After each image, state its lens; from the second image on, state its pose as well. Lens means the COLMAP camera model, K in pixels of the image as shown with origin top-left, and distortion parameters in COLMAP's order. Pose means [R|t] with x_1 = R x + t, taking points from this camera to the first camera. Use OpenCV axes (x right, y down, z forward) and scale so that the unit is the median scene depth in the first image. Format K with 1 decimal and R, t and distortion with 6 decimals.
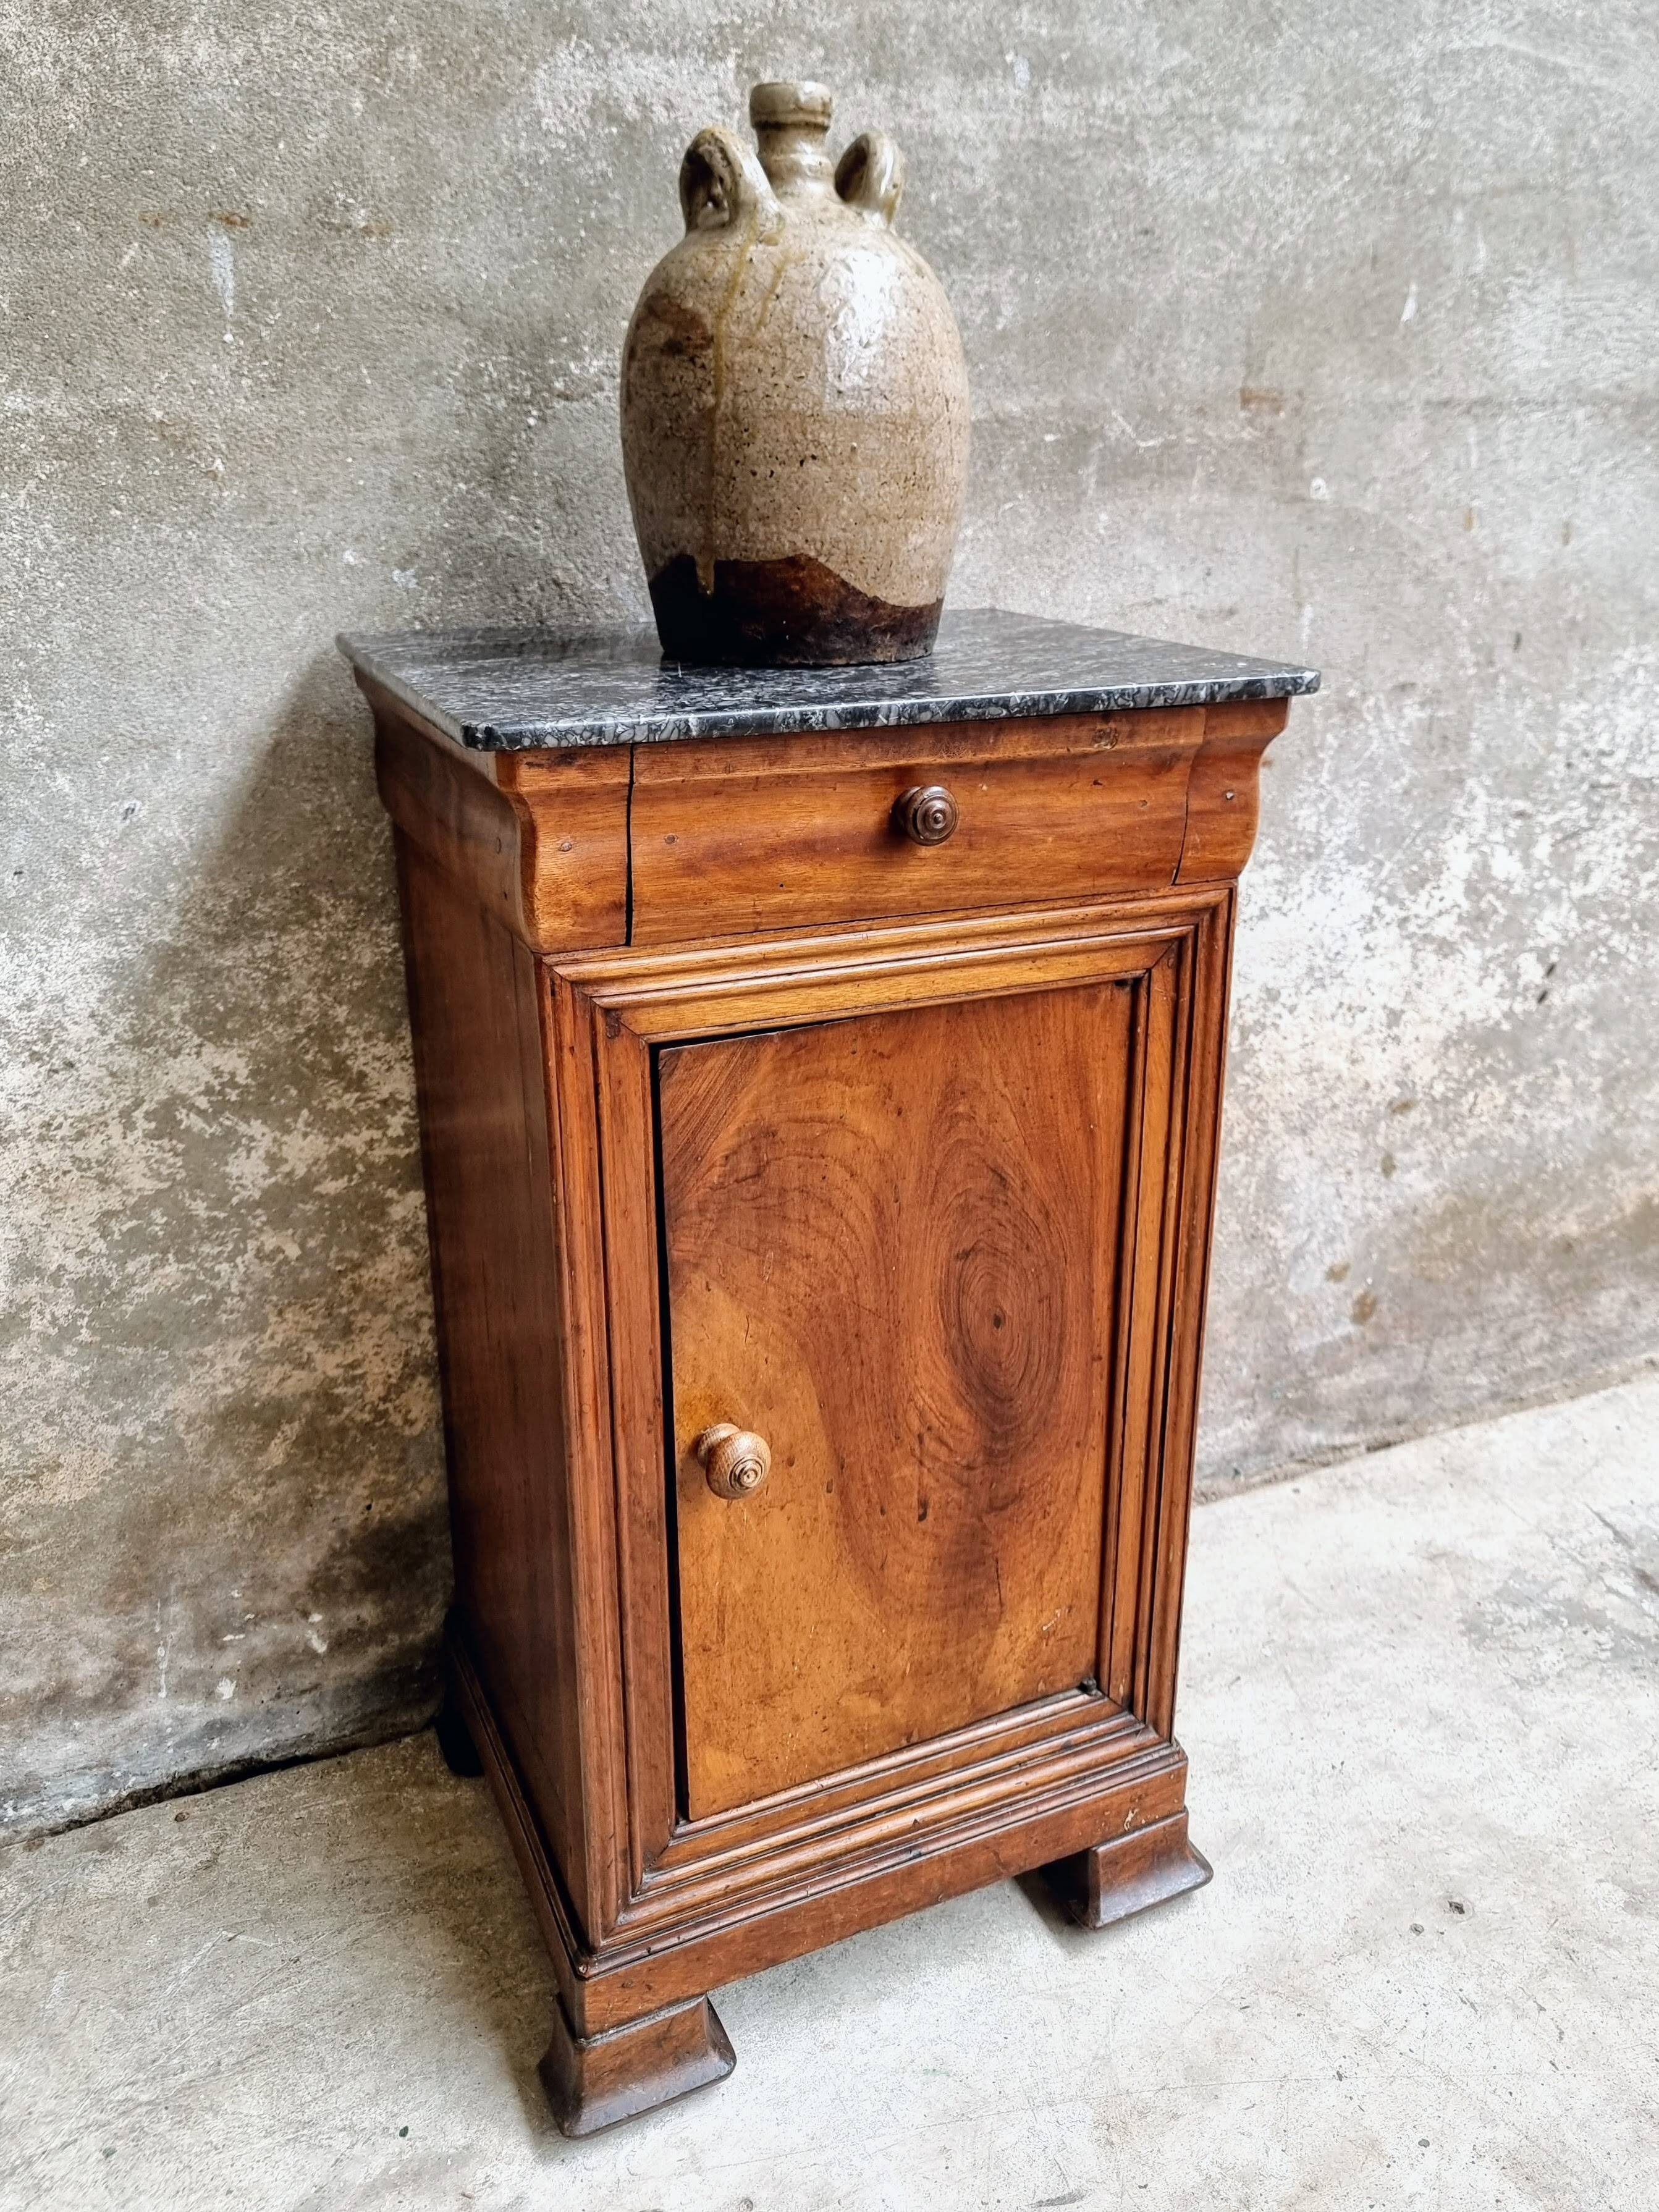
lens RADIAL K [[1731.8, 0, 874.8], [0, 1731.8, 1001.0], [0, 0, 1]] dist [0.047078, -0.036296]
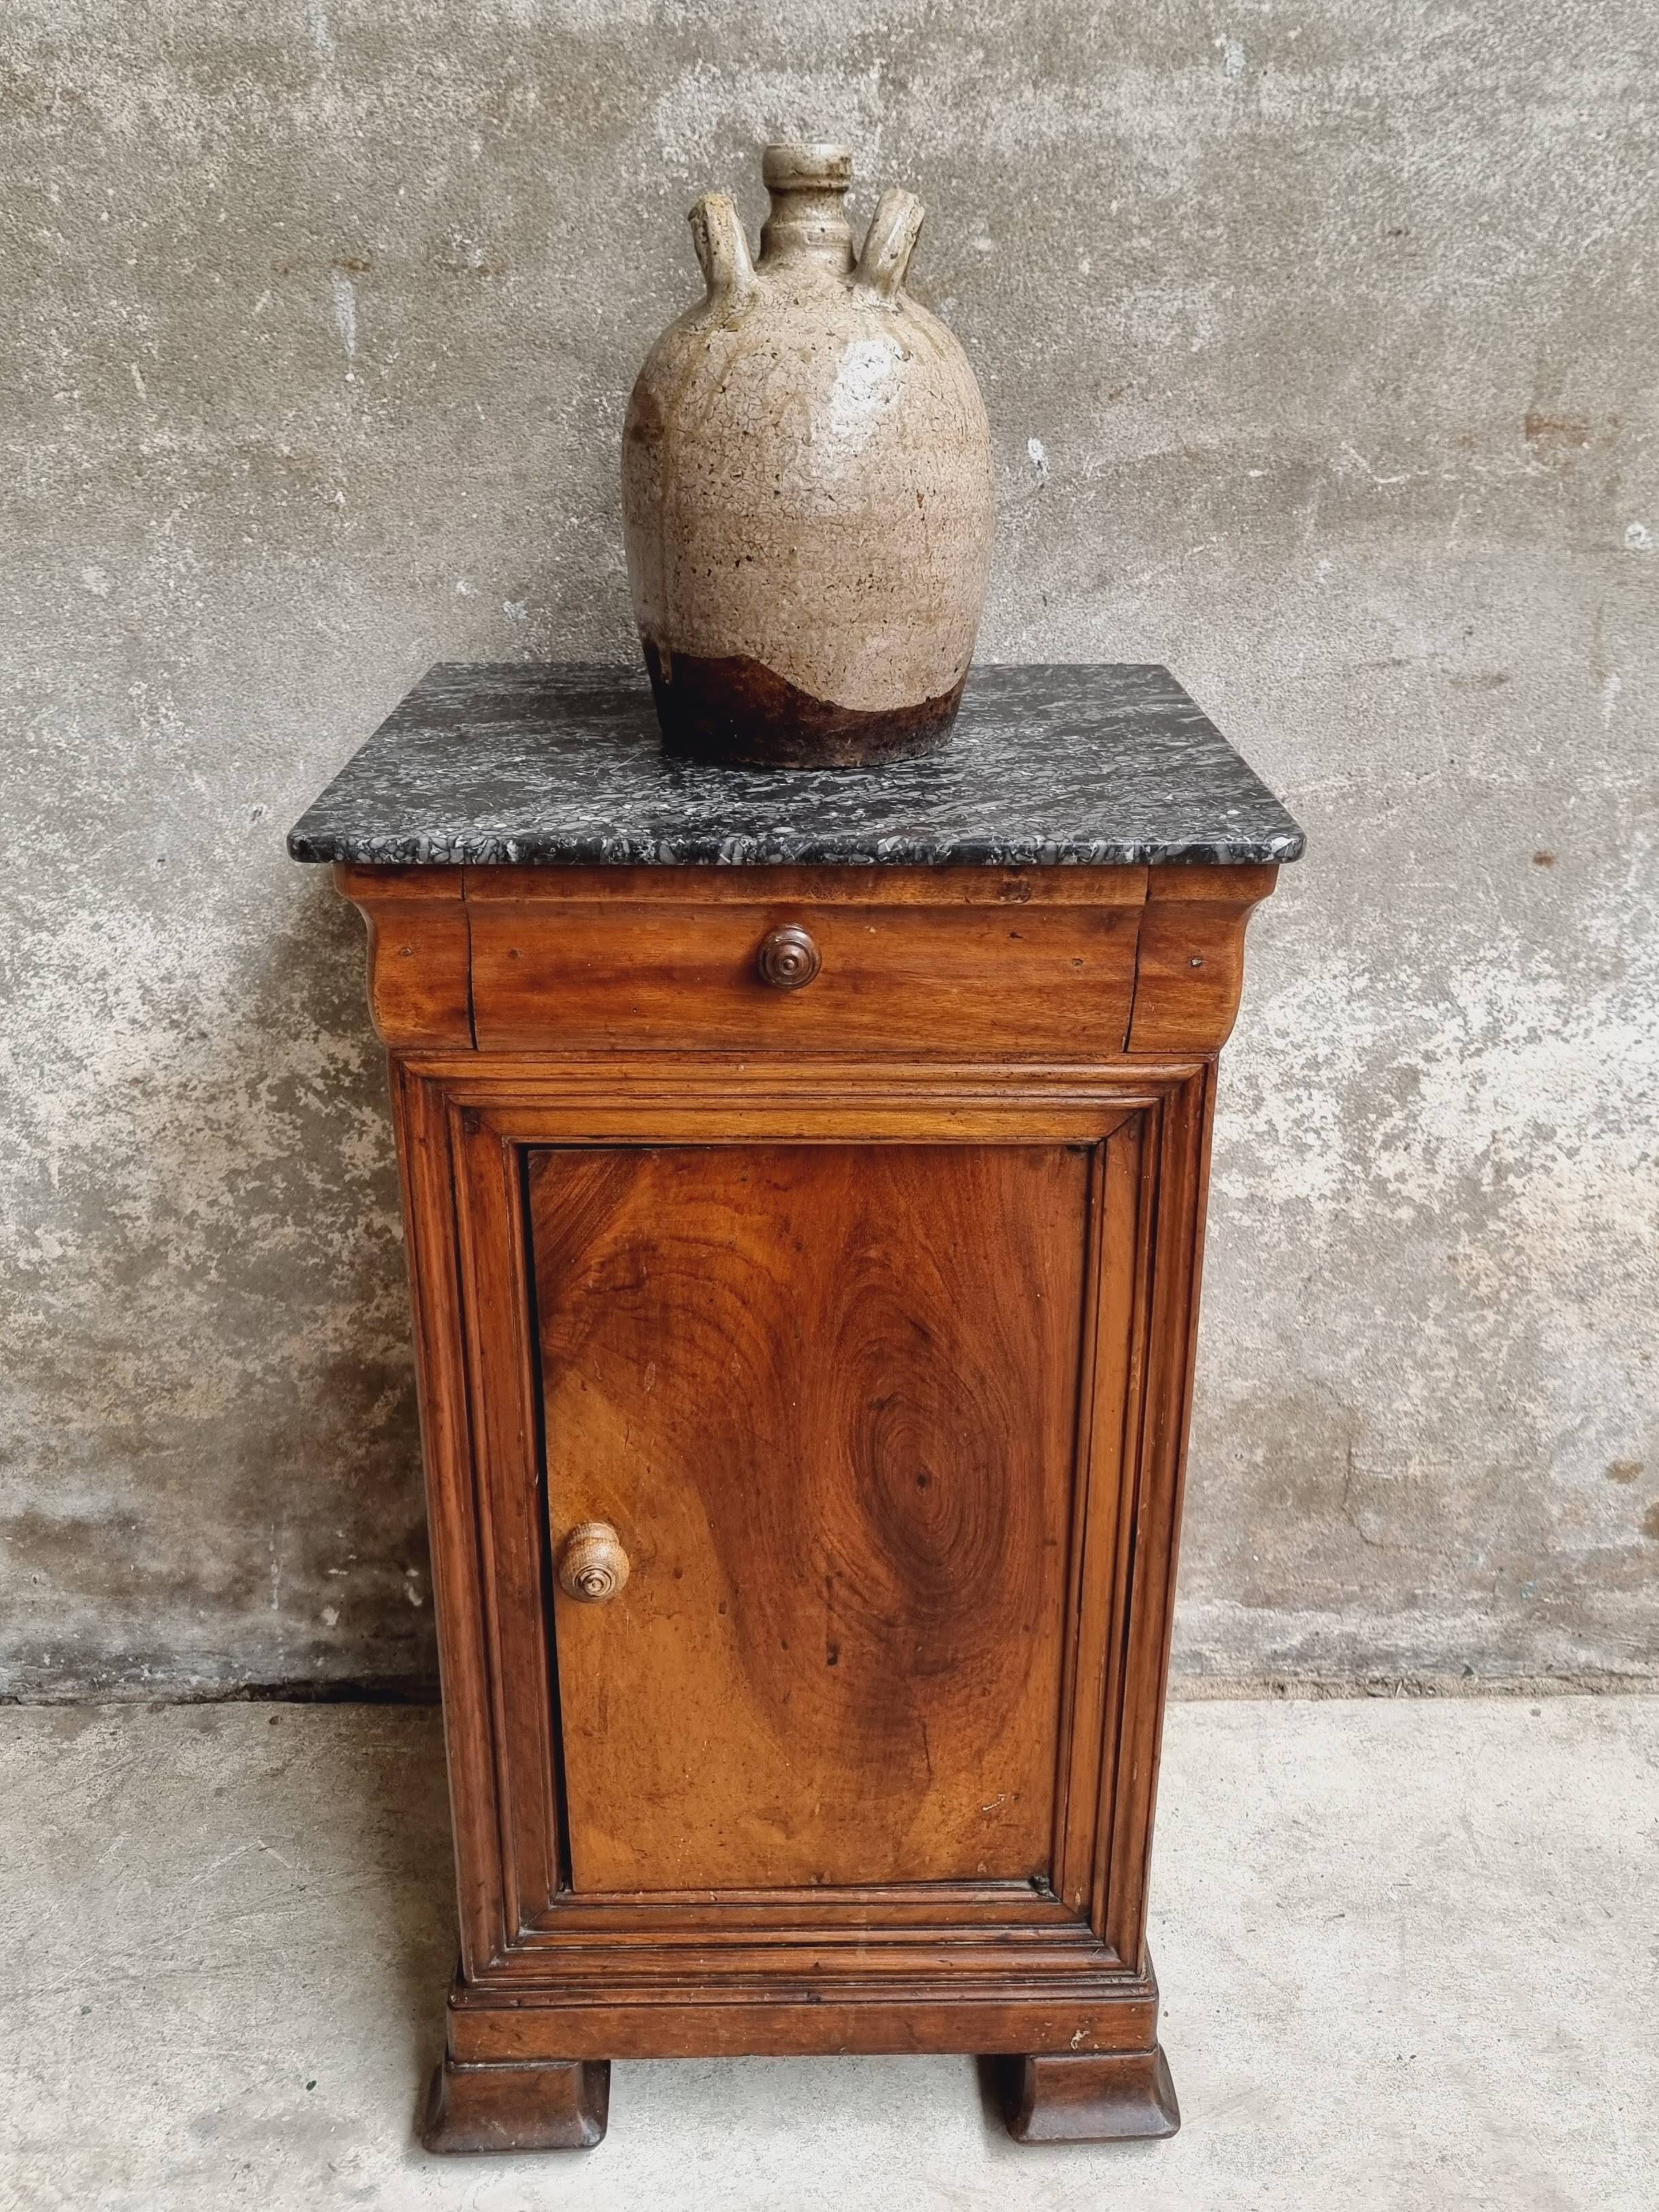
lens RADIAL K [[1888.3, 0, 841.0], [0, 1888.3, 980.3], [0, 0, 1]] dist [0.077232, -0.091771]
pose [[0.917969, 0.145050, -0.369178, 0.362587], [-0.127147, 0.989230, 0.072513, -0.144177], [0.375720, -0.019625, 0.926525, 0.056457]]
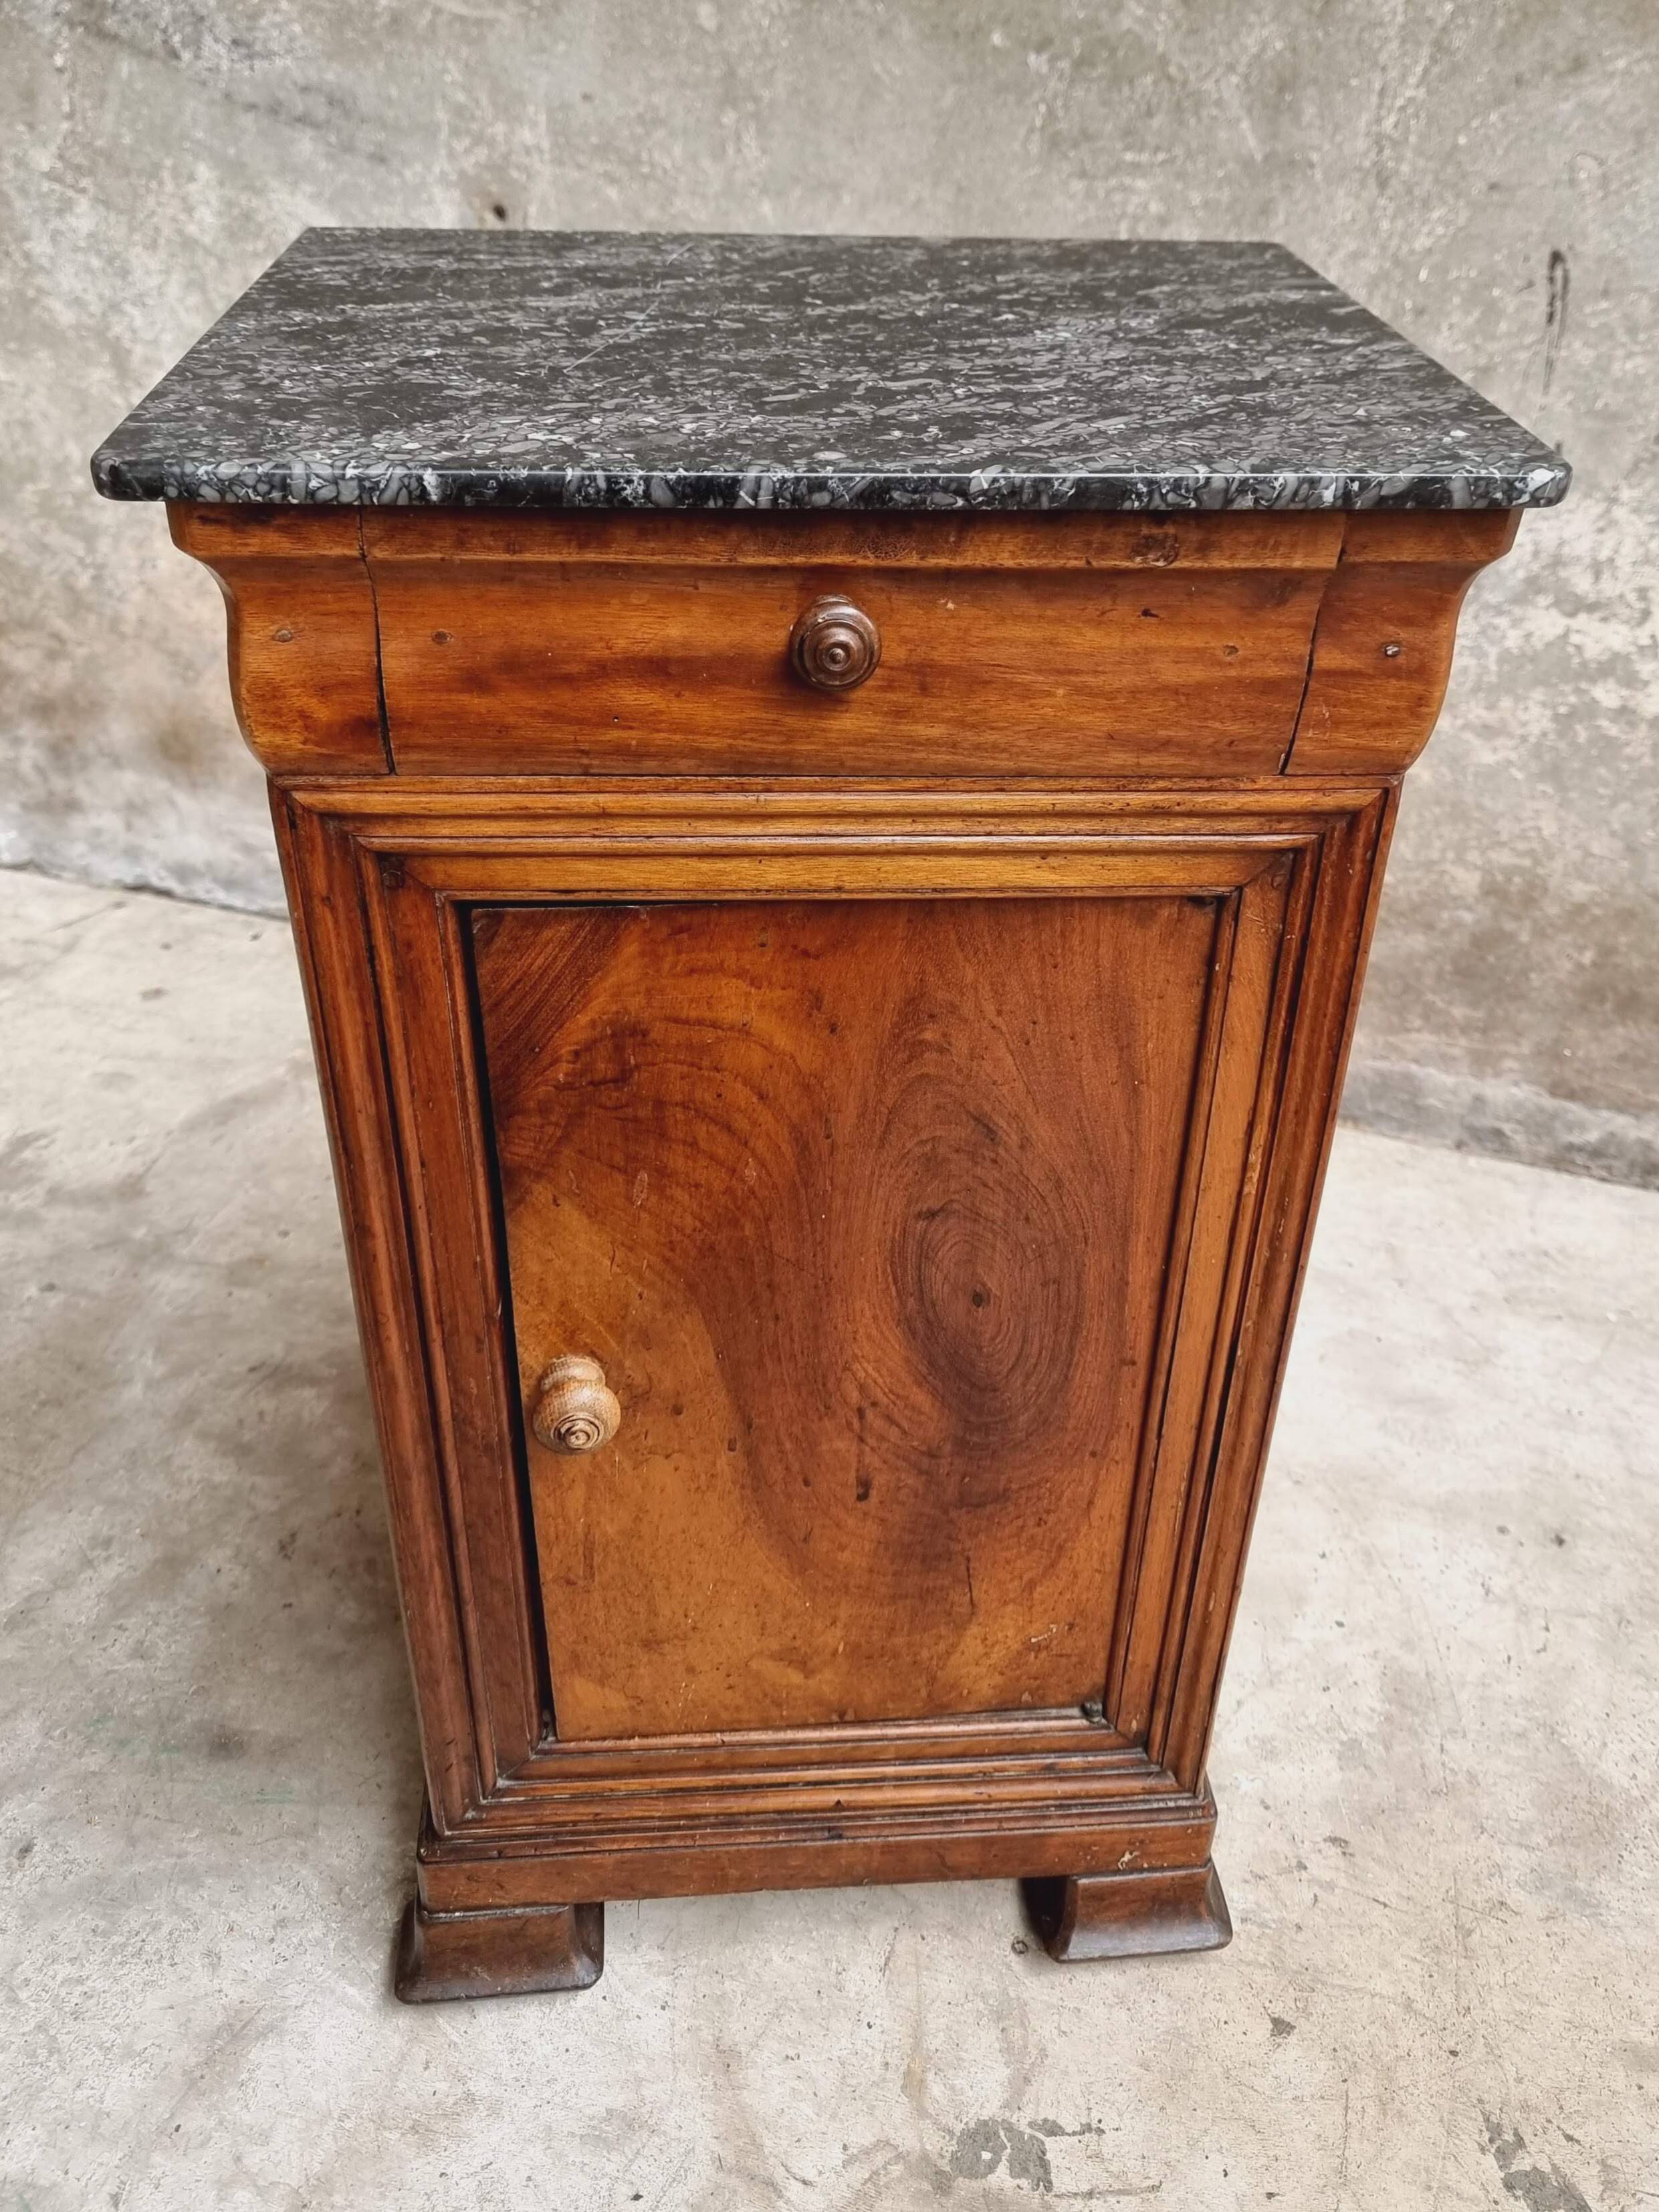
lens RADIAL K [[1862.0, 0, 870.9], [0, 1862.0, 1023.6], [0, 0, 1]] dist [0.070381, -0.104538]
pose [[0.938180, 0.203926, -0.279699, 0.226744], [-0.130706, 0.956922, 0.259262, -0.130205], [0.320520, -0.206676, 0.924420, 0.265745]]
